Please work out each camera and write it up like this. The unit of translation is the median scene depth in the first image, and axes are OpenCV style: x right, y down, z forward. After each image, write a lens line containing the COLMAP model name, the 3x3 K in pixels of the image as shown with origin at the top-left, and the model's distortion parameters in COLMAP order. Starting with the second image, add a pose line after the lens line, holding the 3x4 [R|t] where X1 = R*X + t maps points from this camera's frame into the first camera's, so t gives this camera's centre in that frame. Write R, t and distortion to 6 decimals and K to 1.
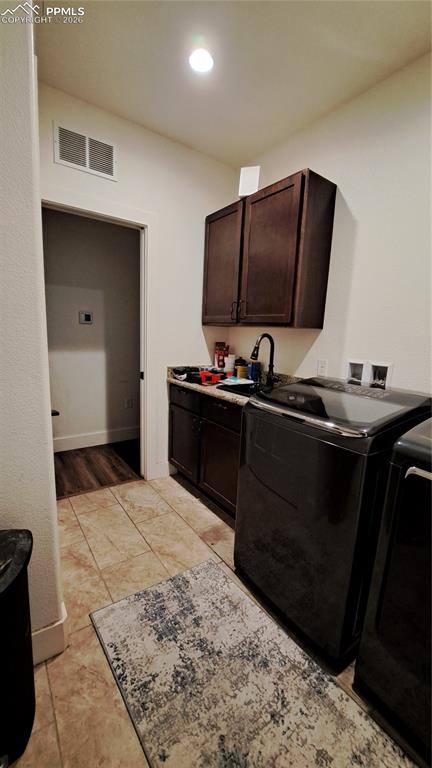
lens RADIAL K [[311.2, 0, 223.8], [0, 311.2, 384.3], [0, 0, 1]] dist [-0.002394, -0.000058]
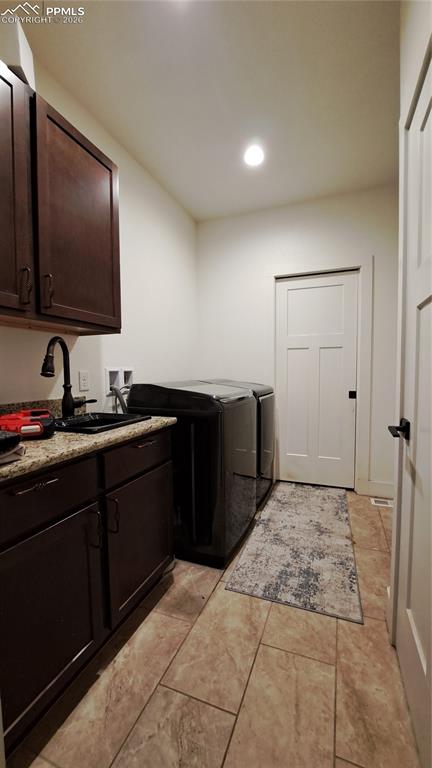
lens RADIAL K [[311.2, 0, 223.8], [0, 311.2, 384.3], [0, 0, 1]] dist [-0.002394, -0.000058]
pose [[-0.541832, -0.081801, 0.836497, -0.820052], [0.120673, 0.977370, 0.173742, -0.194783], [-0.831779, 0.195082, -0.519699, 1.487422]]
